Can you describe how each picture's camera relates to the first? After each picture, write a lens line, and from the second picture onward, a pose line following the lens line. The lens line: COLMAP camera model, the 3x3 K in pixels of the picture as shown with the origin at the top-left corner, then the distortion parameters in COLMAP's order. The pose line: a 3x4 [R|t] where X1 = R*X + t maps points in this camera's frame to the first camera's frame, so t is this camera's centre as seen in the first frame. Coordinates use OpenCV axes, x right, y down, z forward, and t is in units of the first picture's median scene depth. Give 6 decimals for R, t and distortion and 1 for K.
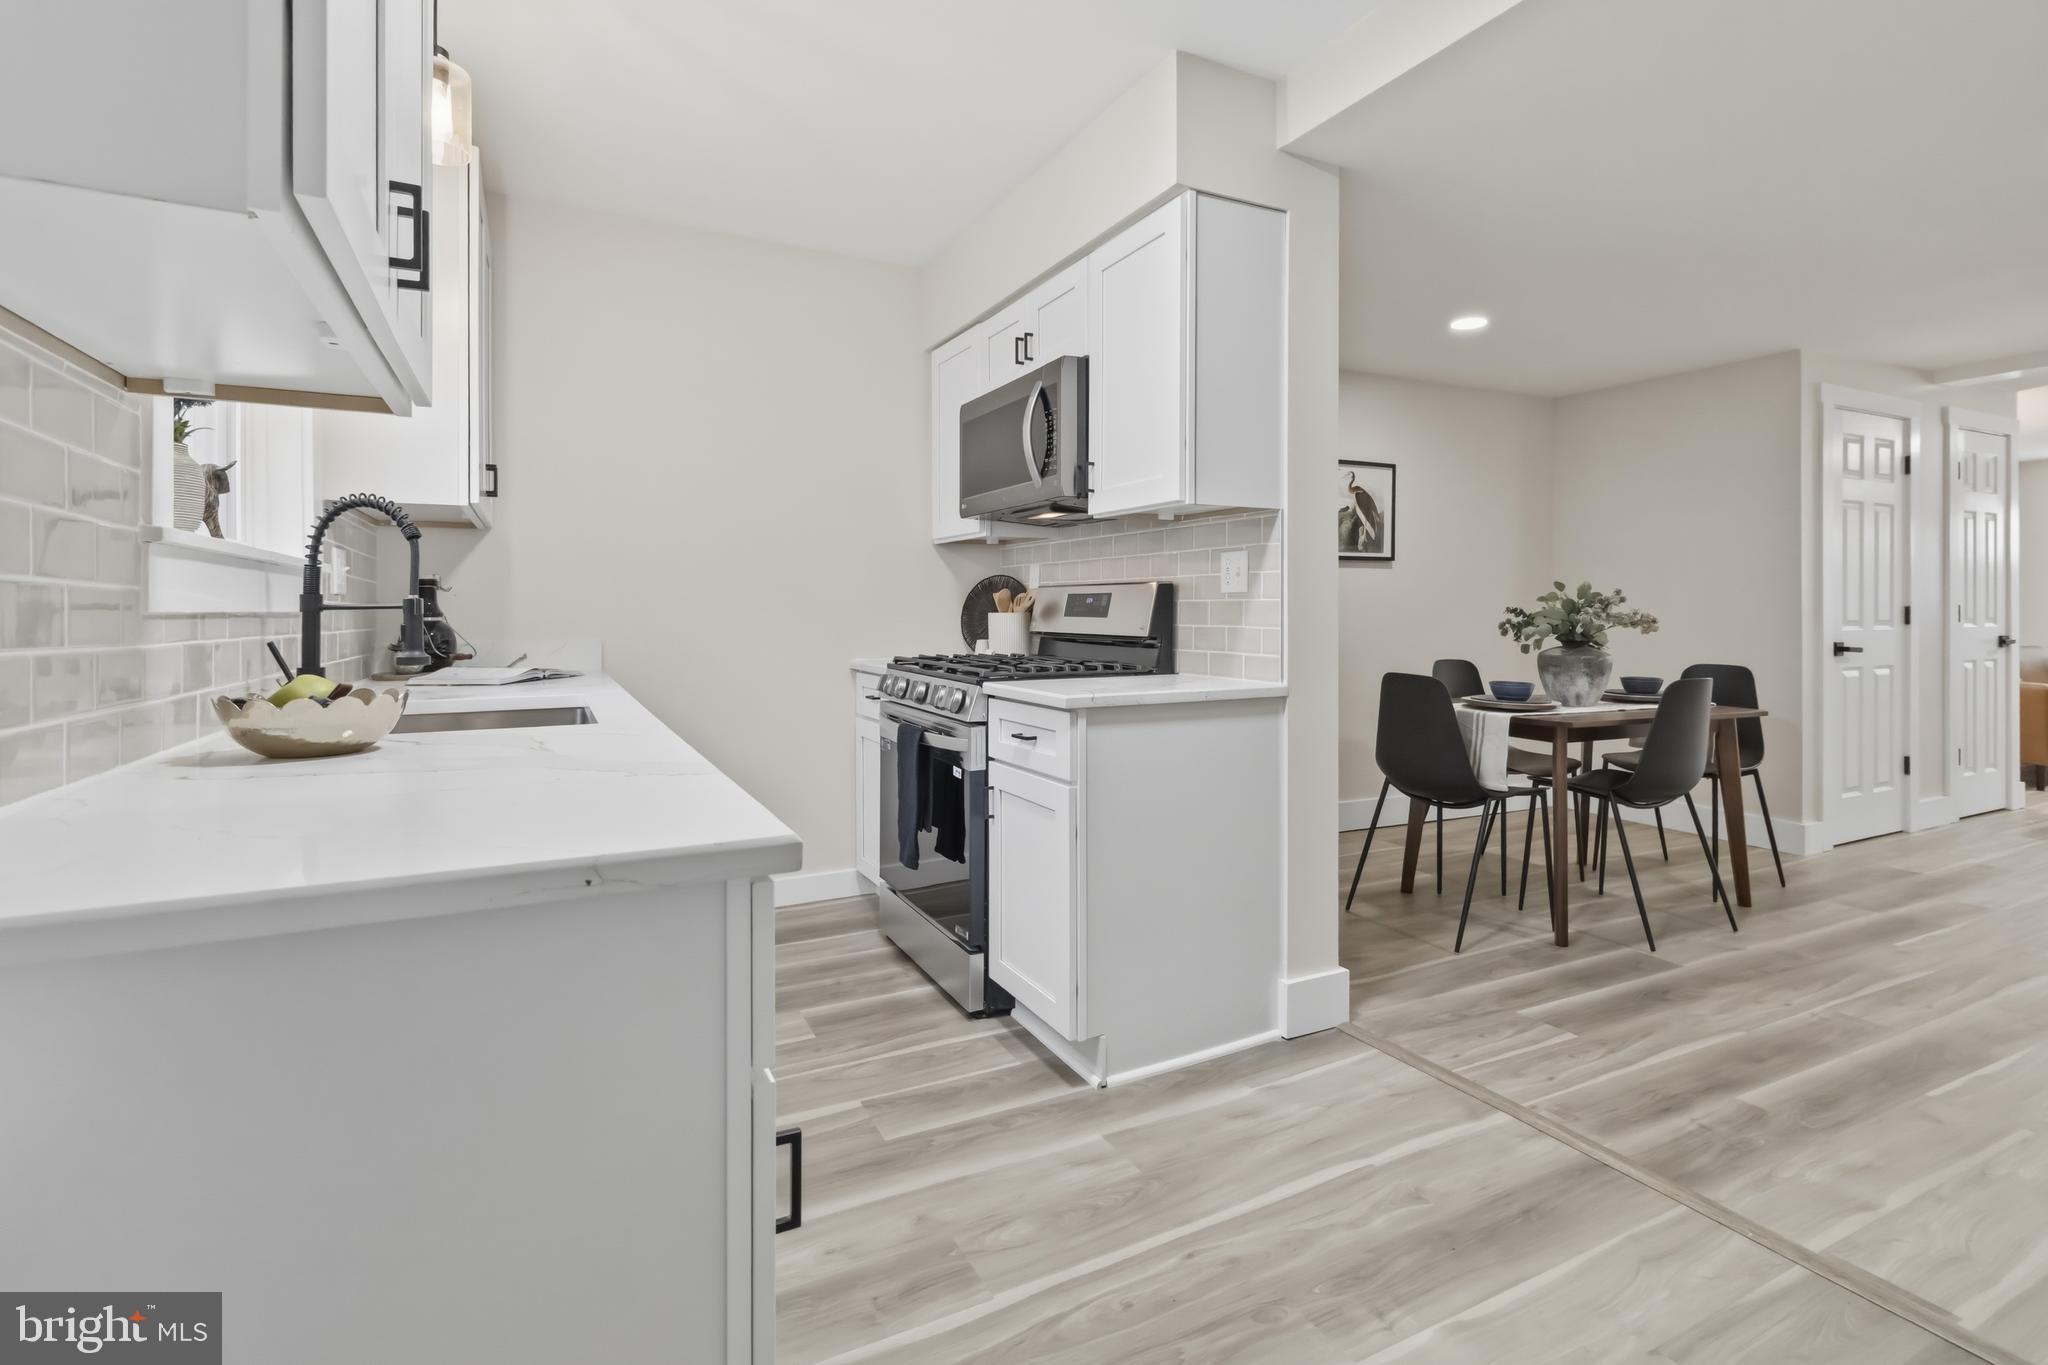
lens RADIAL K [[979.8, 0, 1040.2], [0, 979.8, 621.3], [0, 0, 1]] dist [0.000104, 0.001020]
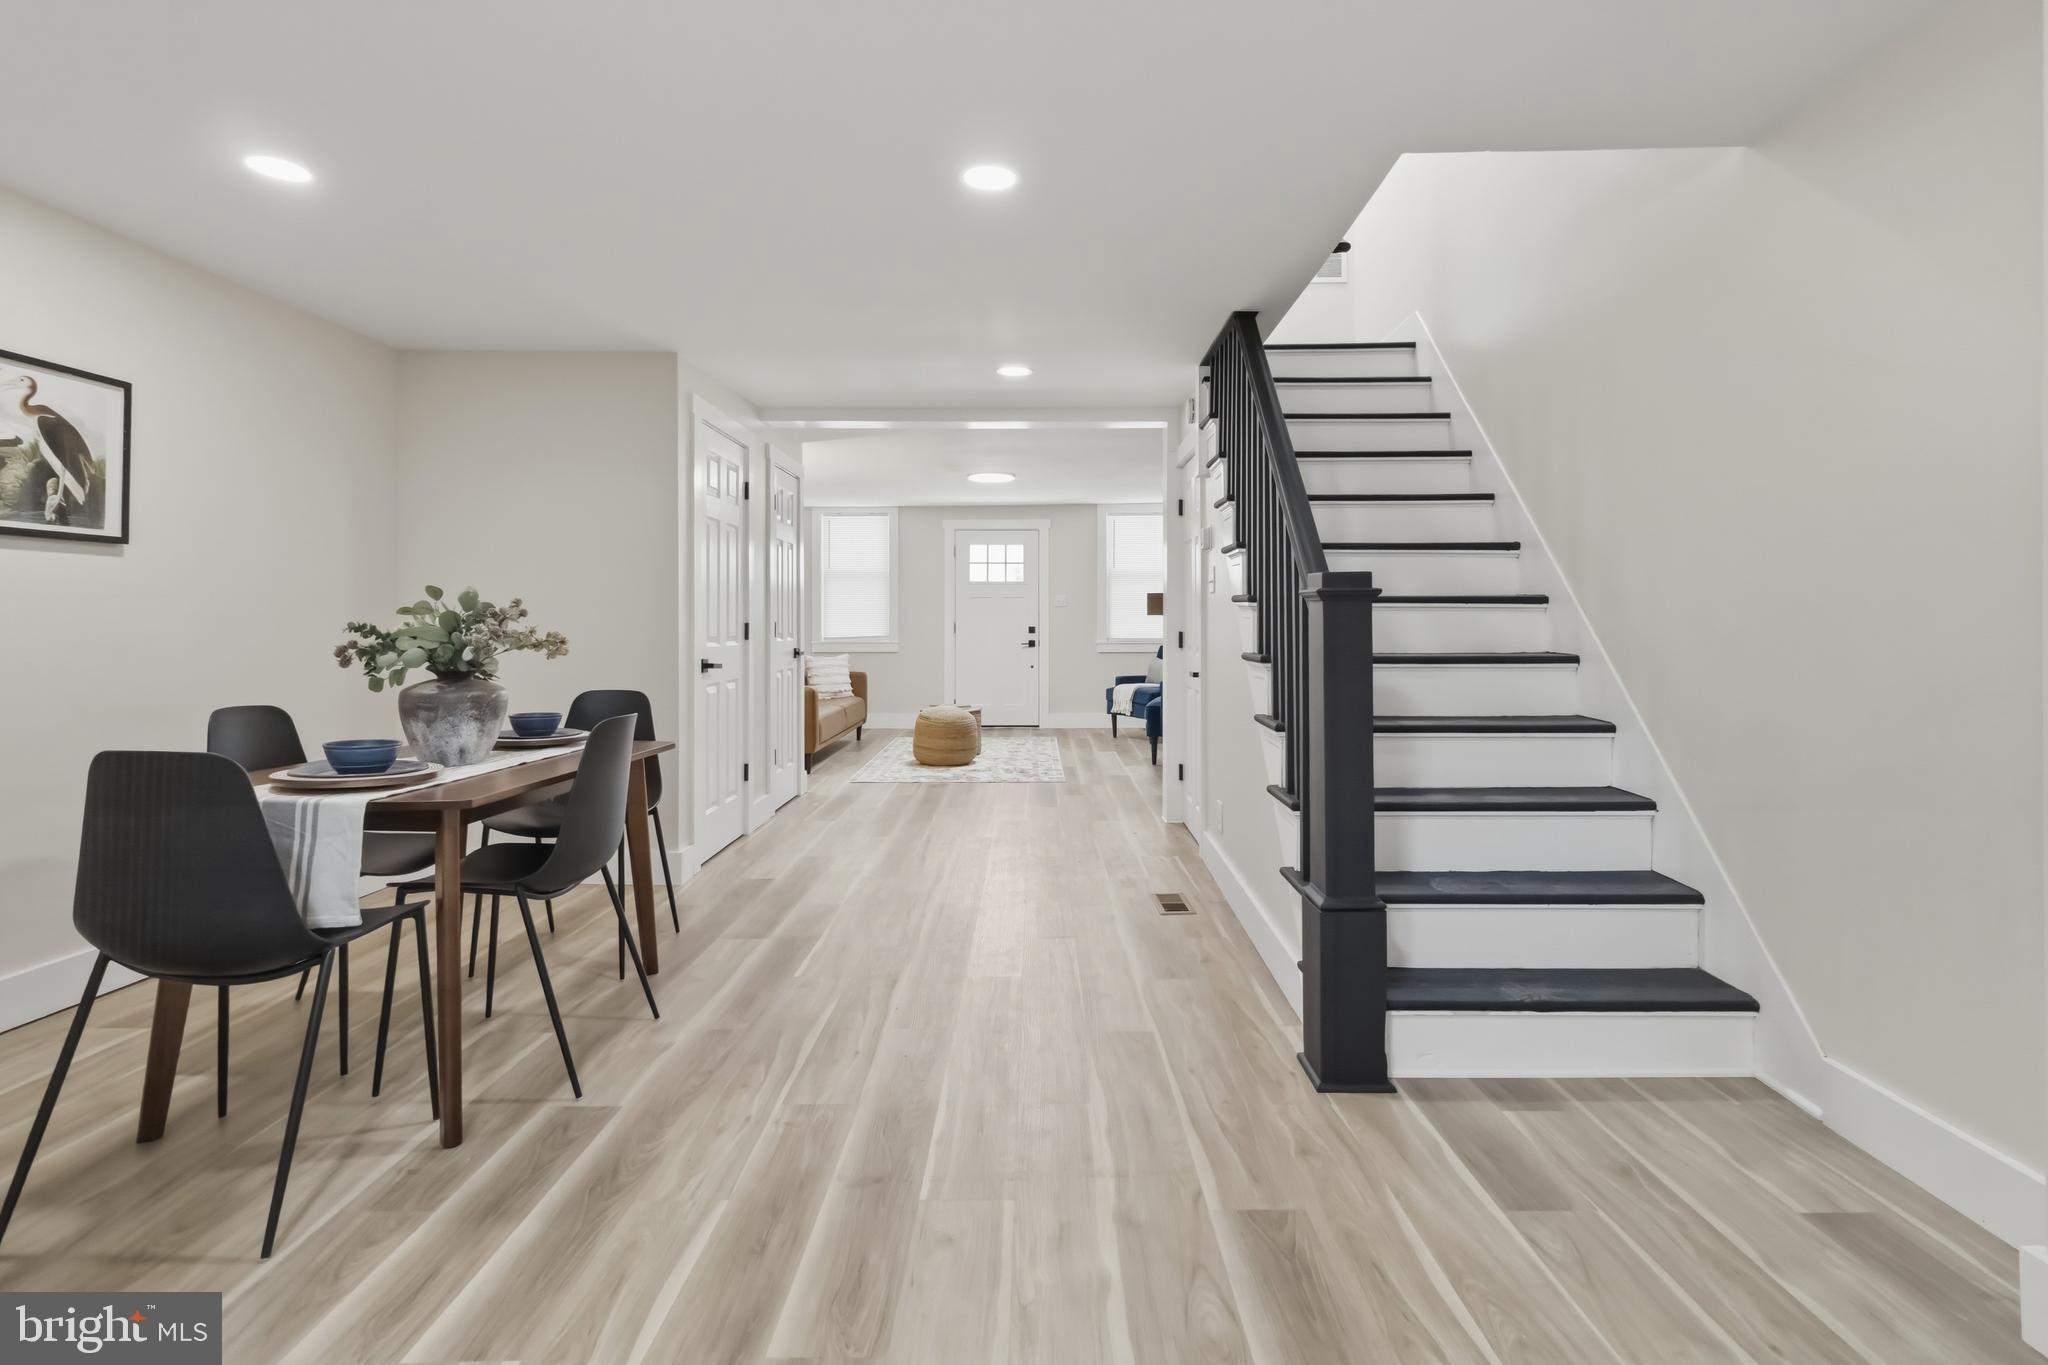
lens RADIAL K [[979.8, 0, 1040.2], [0, 979.8, 621.3], [0, 0, 1]] dist [0.000104, 0.001020]
pose [[0.462989, 0.004904, 0.886350, 0.118599], [0.008142, 0.999919, -0.009786, -0.005488], [-0.886327, 0.011747, 0.462912, 0.307465]]
